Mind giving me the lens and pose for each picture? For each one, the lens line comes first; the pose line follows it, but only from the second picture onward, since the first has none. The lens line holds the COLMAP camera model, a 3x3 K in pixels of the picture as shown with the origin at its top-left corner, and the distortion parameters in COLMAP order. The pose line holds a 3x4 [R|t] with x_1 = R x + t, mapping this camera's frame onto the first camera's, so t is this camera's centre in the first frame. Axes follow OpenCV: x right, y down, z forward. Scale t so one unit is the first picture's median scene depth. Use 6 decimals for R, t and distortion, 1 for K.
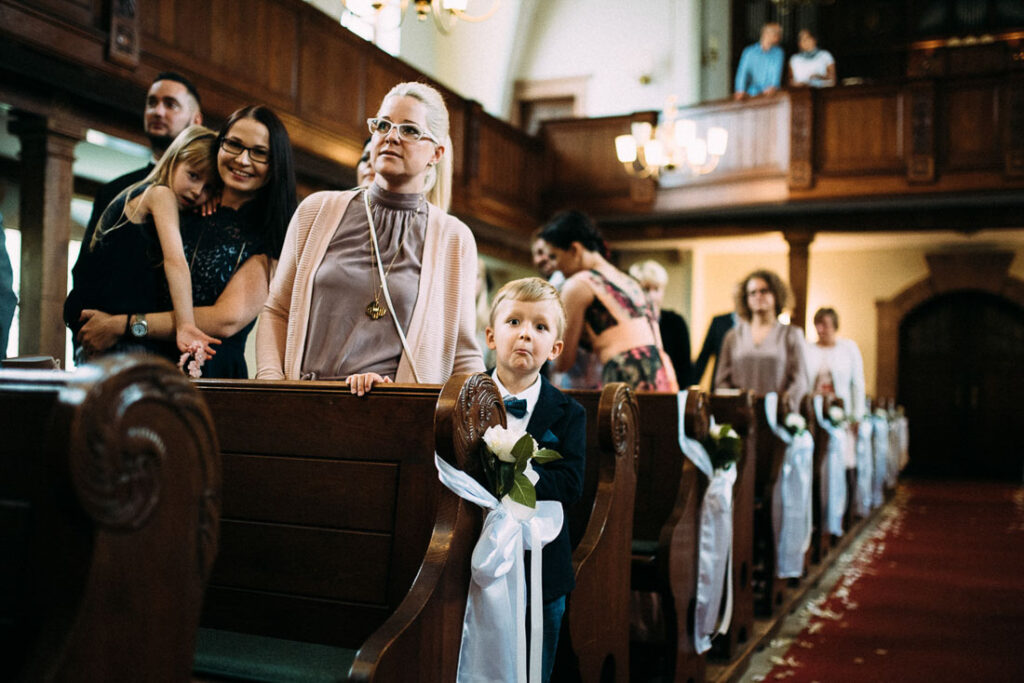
lens RADIAL K [[1031.8, 0, 512.0], [0, 1031.8, 341.5], [0, 0, 1]] dist [-0.011483, -0.012752]
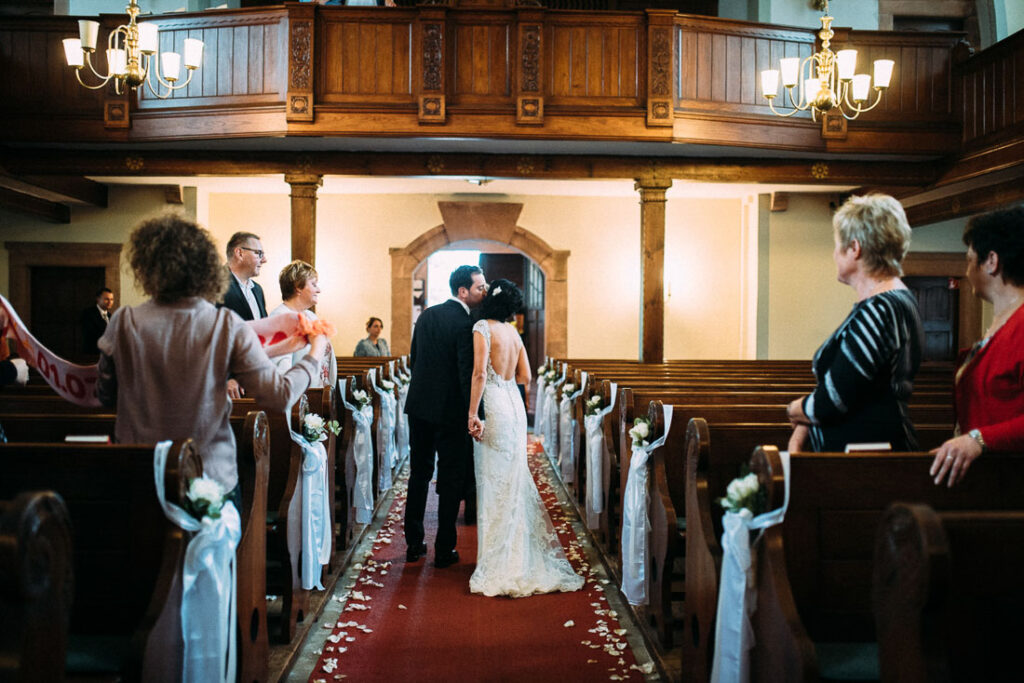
lens RADIAL K [[1031.8, 0, 512.0], [0, 1031.8, 341.5], [0, 0, 1]] dist [-0.011483, -0.012752]
pose [[0.900741, -0.019260, 0.433928, 0.061988], [-0.005170, 0.998470, 0.055050, -0.013096], [-0.434325, -0.051830, 0.899264, 0.141807]]
